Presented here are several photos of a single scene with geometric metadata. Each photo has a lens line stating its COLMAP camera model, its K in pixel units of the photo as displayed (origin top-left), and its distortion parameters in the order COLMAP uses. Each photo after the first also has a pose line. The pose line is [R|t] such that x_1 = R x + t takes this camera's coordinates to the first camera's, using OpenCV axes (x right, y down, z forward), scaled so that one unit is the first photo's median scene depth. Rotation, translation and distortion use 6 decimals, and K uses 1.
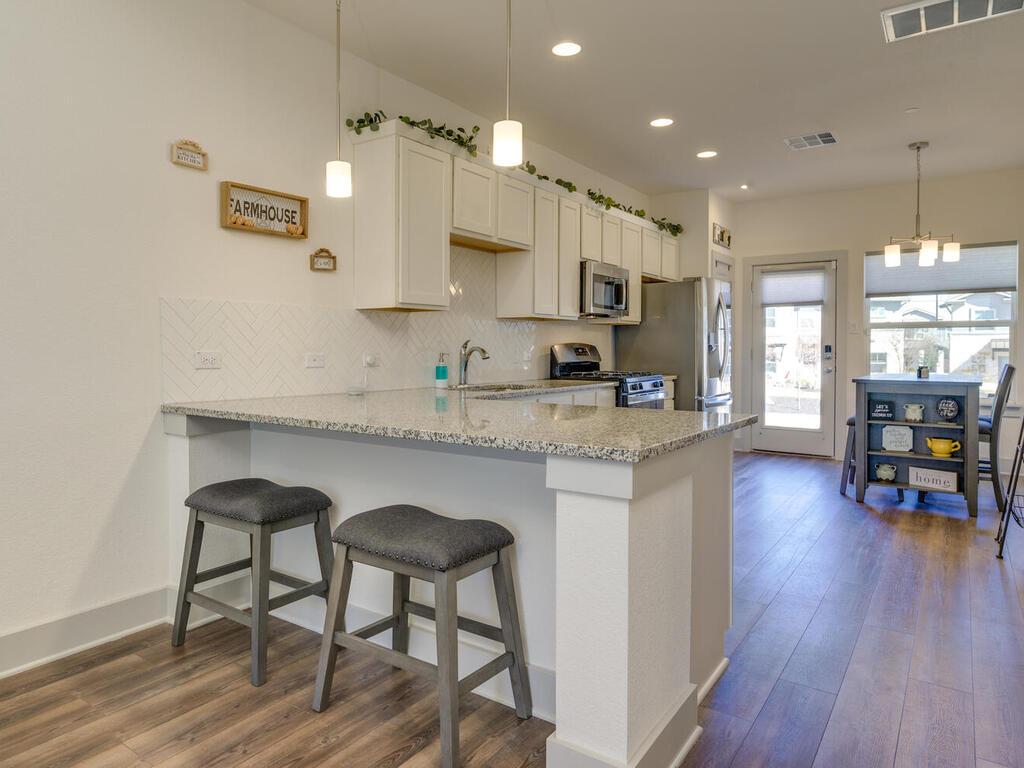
lens RADIAL K [[669.3, 0, 458.3], [0, 669.3, 354.1], [0, 0, 1]] dist [0.003180, -0.001199]
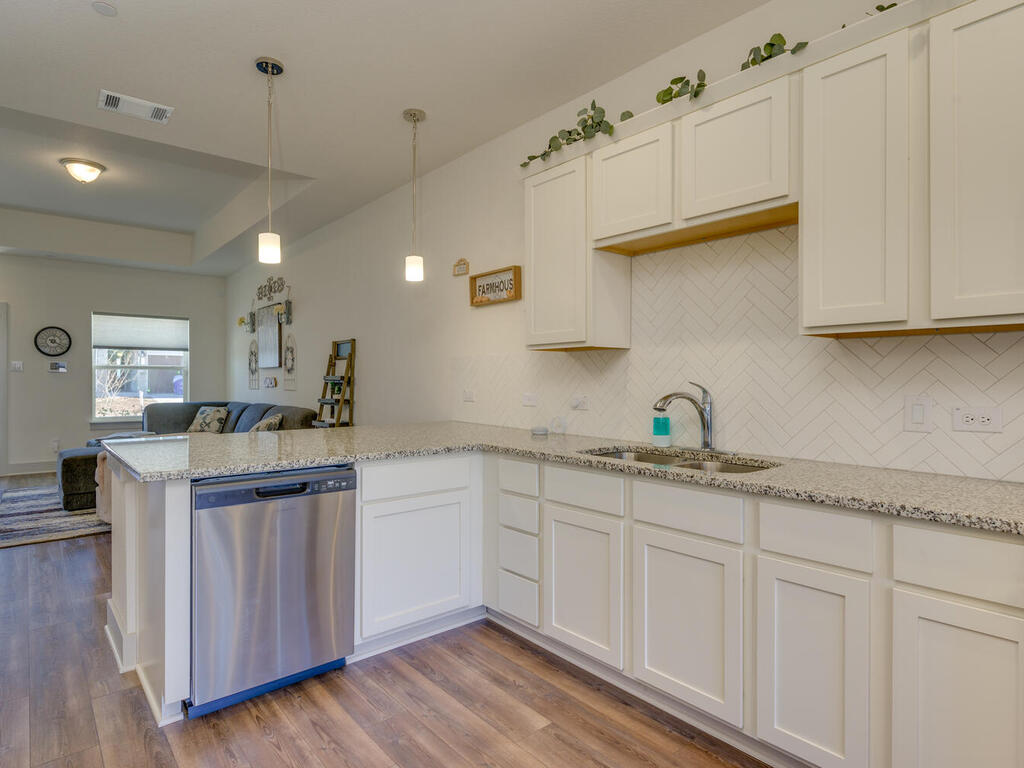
lens RADIAL K [[577.4, 0, 484.8], [0, 577.4, 379.1], [0, 0, 1]] dist [0.003608, 0.000132]
pose [[-0.248886, -0.000395, -0.968533, 0.505398], [-0.012392, 0.999919, 0.002776, -0.018929], [0.968454, 0.012693, -0.248871, 0.767538]]
